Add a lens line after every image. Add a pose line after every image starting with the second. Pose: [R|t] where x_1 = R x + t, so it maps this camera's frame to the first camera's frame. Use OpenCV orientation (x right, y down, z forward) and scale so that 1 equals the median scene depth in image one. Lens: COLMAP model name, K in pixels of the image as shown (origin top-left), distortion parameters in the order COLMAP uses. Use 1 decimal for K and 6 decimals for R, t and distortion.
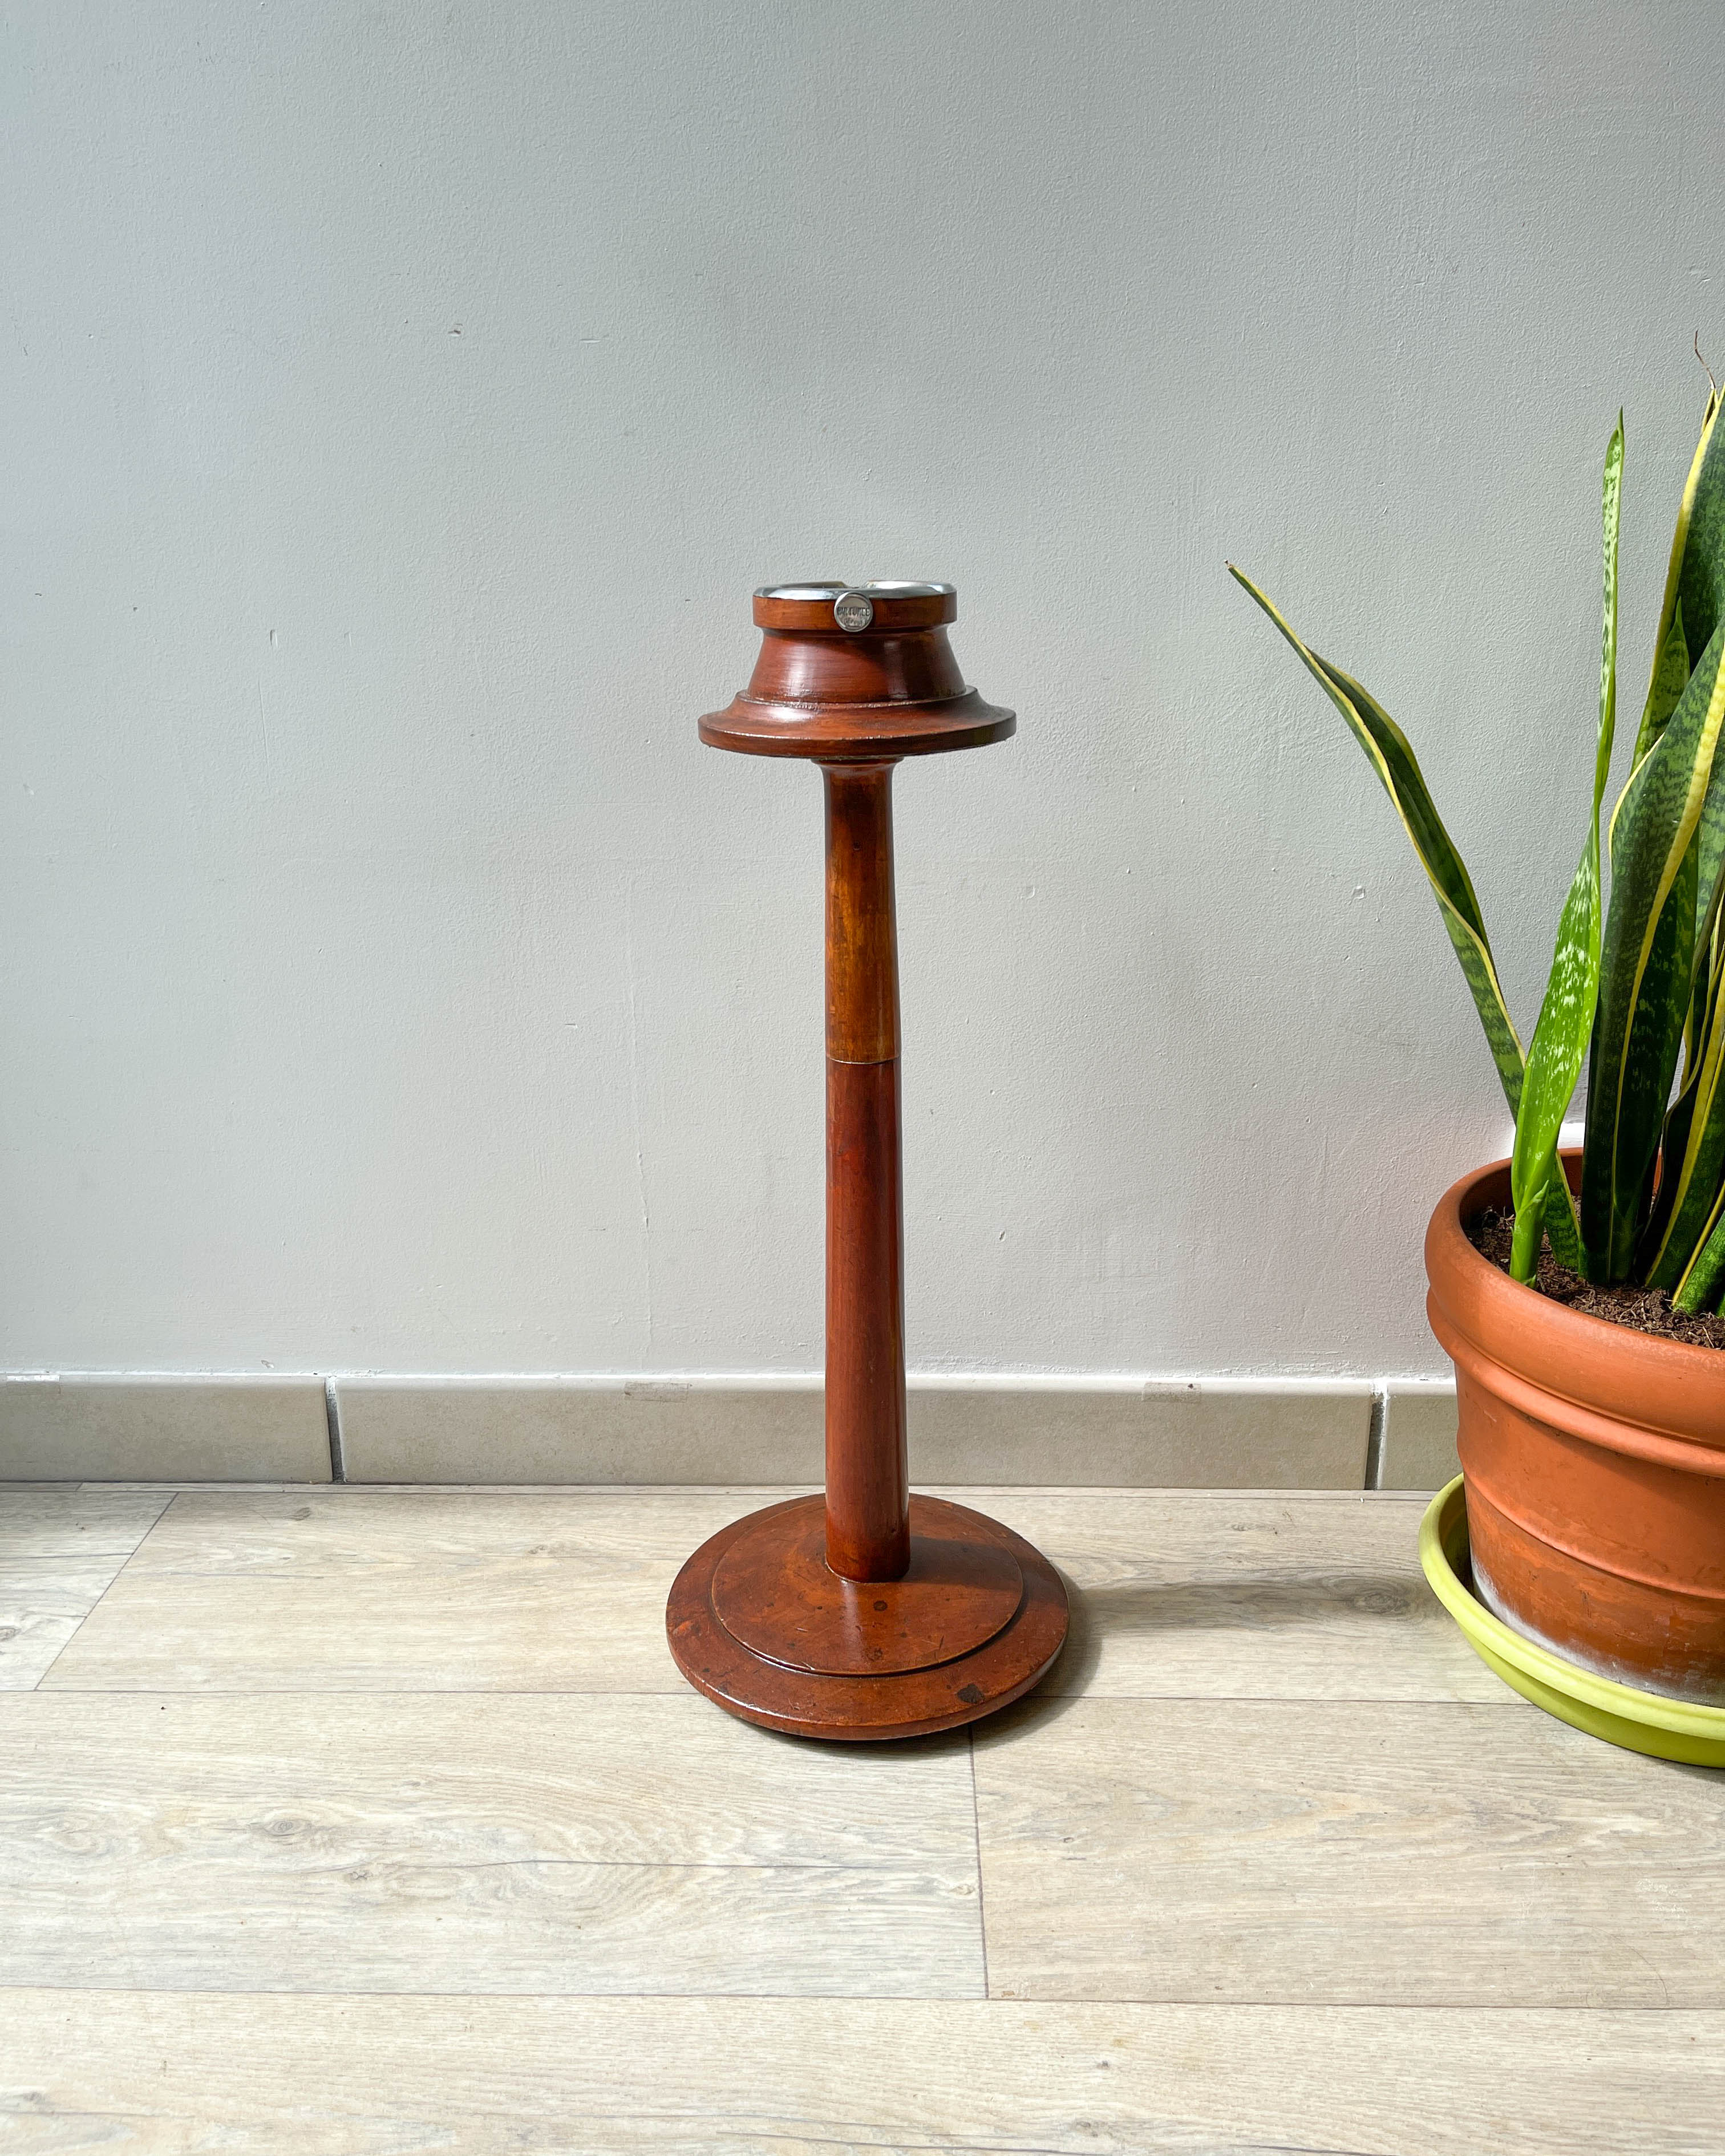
lens RADIAL K [[1735.6, 0, 868.9], [0, 1735.6, 1073.2], [0, 0, 1]] dist [0.038458, -0.062948]
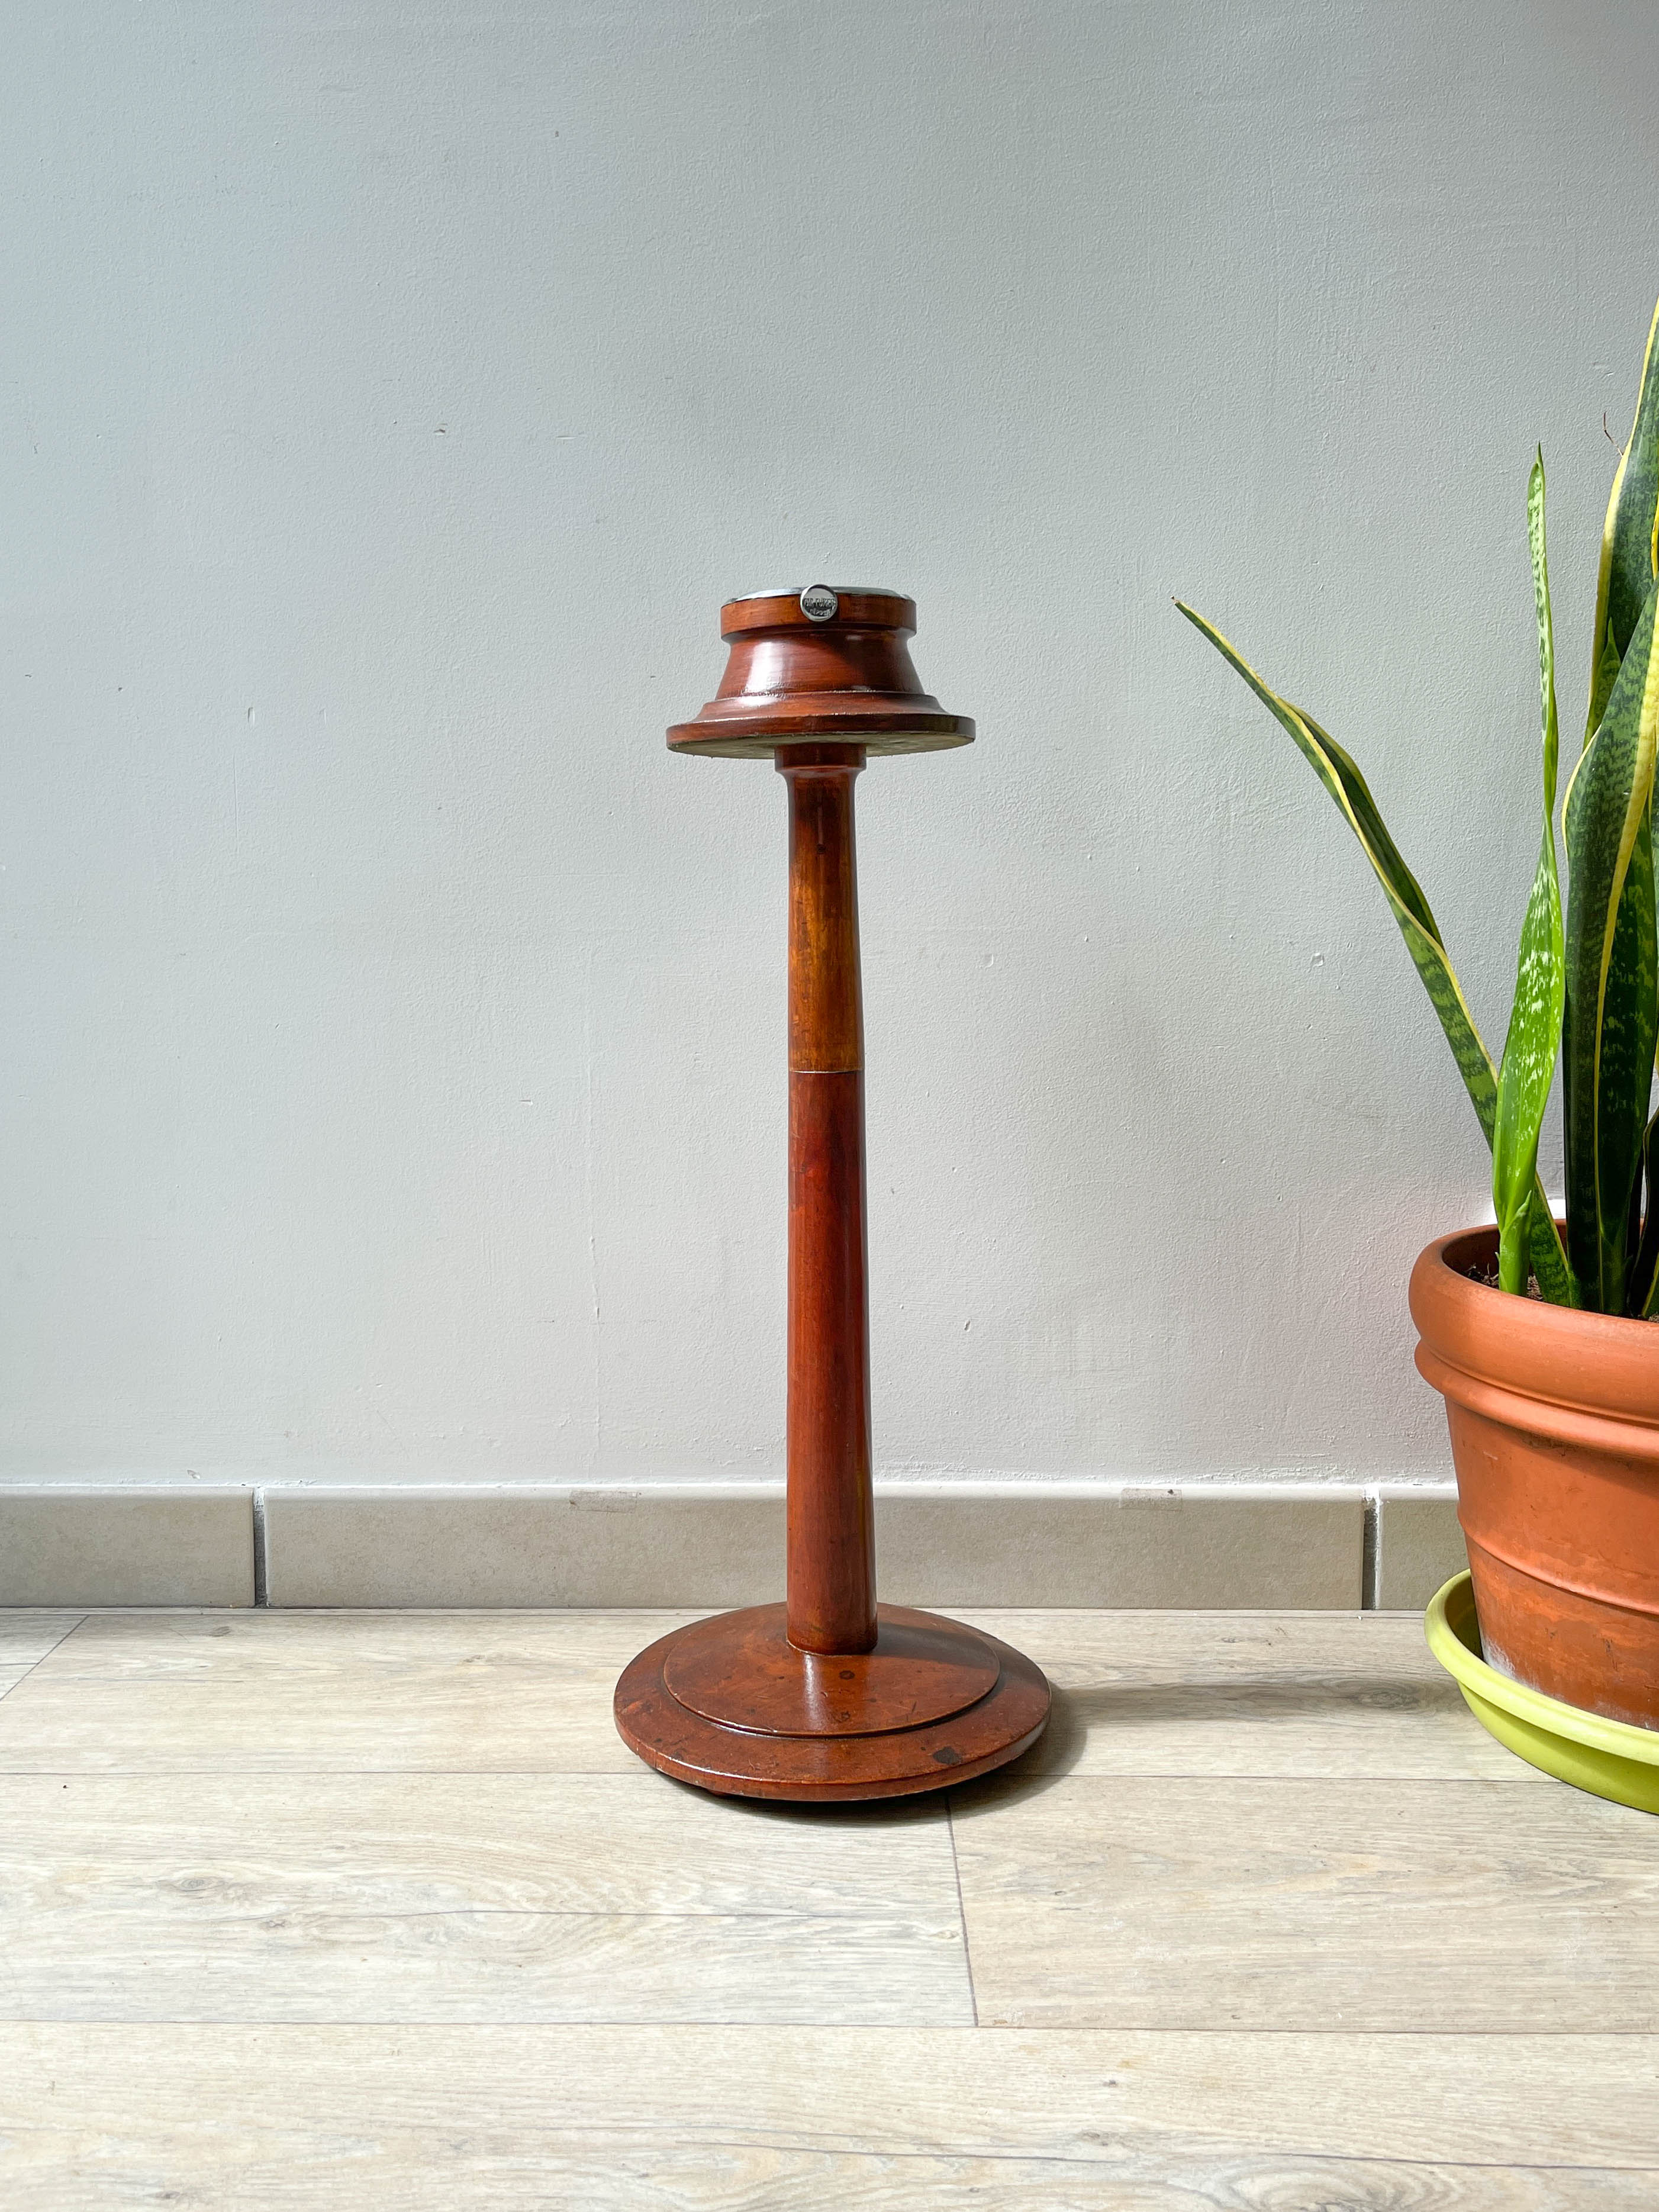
lens RADIAL K [[1798.8, 0, 797.3], [0, 1798.8, 1112.0], [0, 0, 1]] dist [0.047538, -0.080977]
pose [[0.999988, -0.003217, -0.003789, -0.016072], [0.002395, 0.979836, -0.199788, 0.217654], [0.004355, 0.199777, 0.979832, -0.000651]]
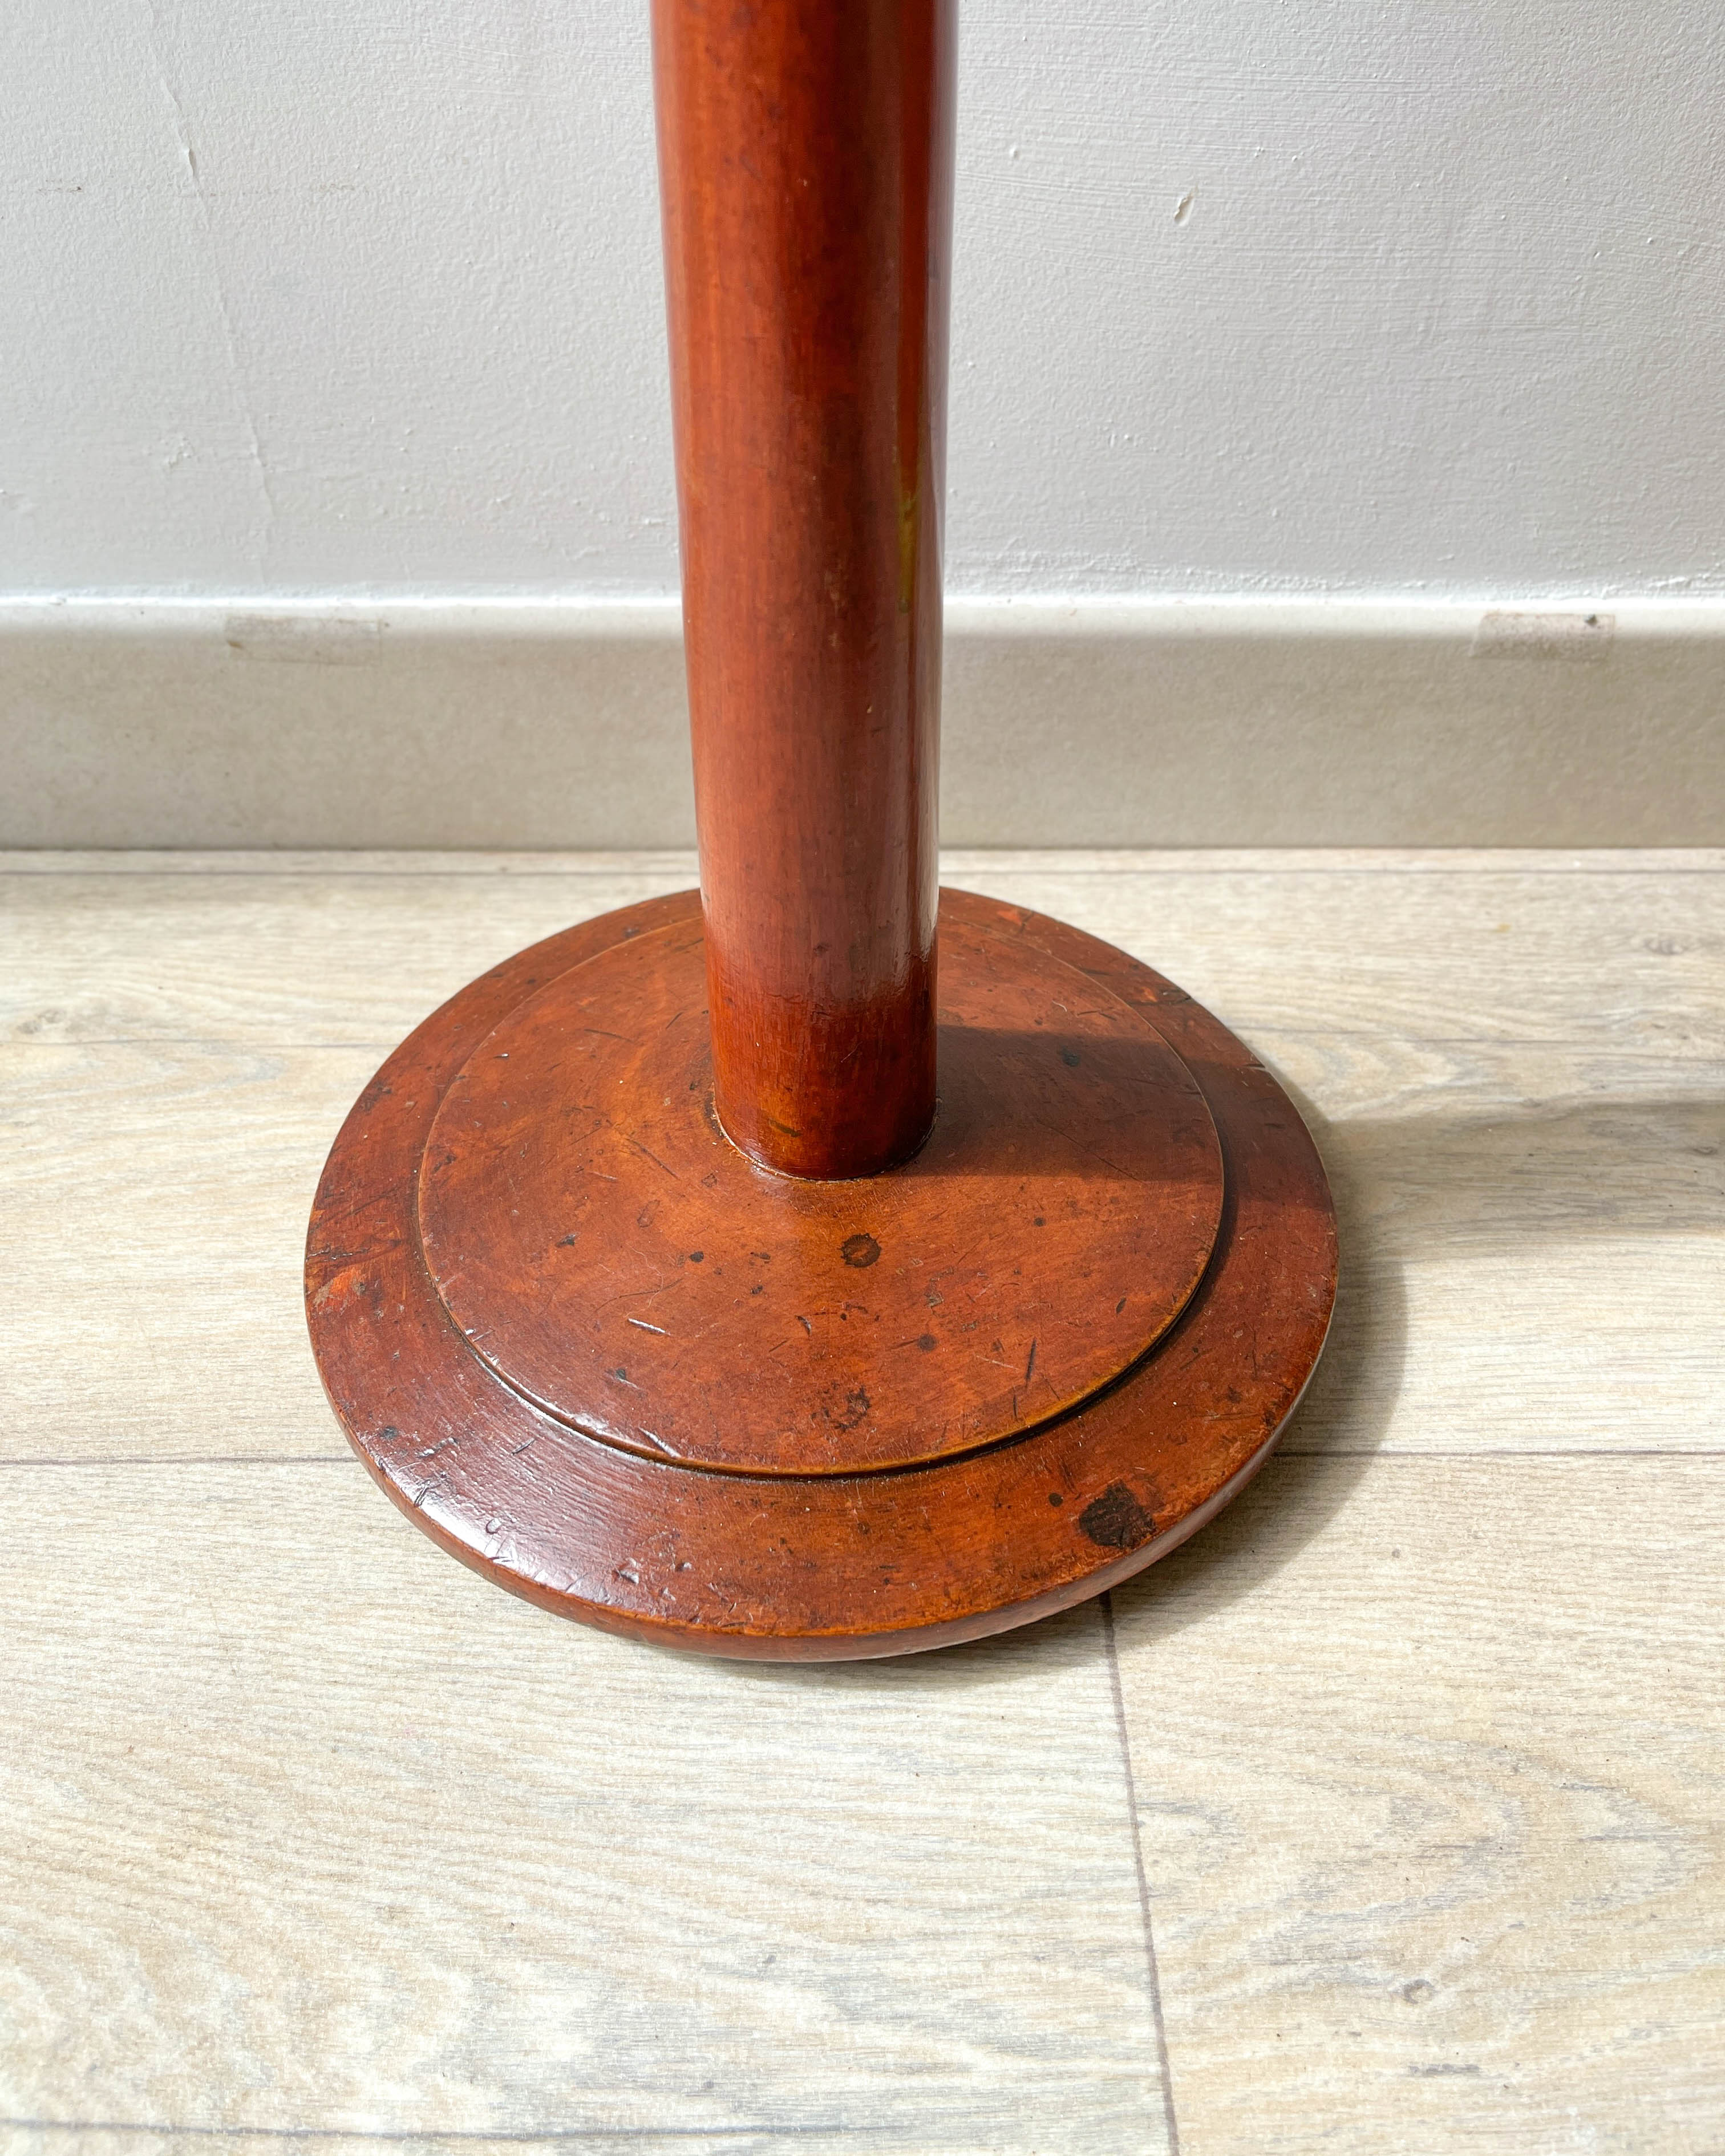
lens RADIAL K [[1735.6, 0, 868.9], [0, 1735.6, 1073.2], [0, 0, 1]] dist [0.038458, -0.062948]
pose [[0.999502, -0.011237, 0.029503, -0.002246], [-0.002889, 0.898048, 0.439888, 0.117703], [-0.031438, -0.439754, 0.897568, 0.731636]]
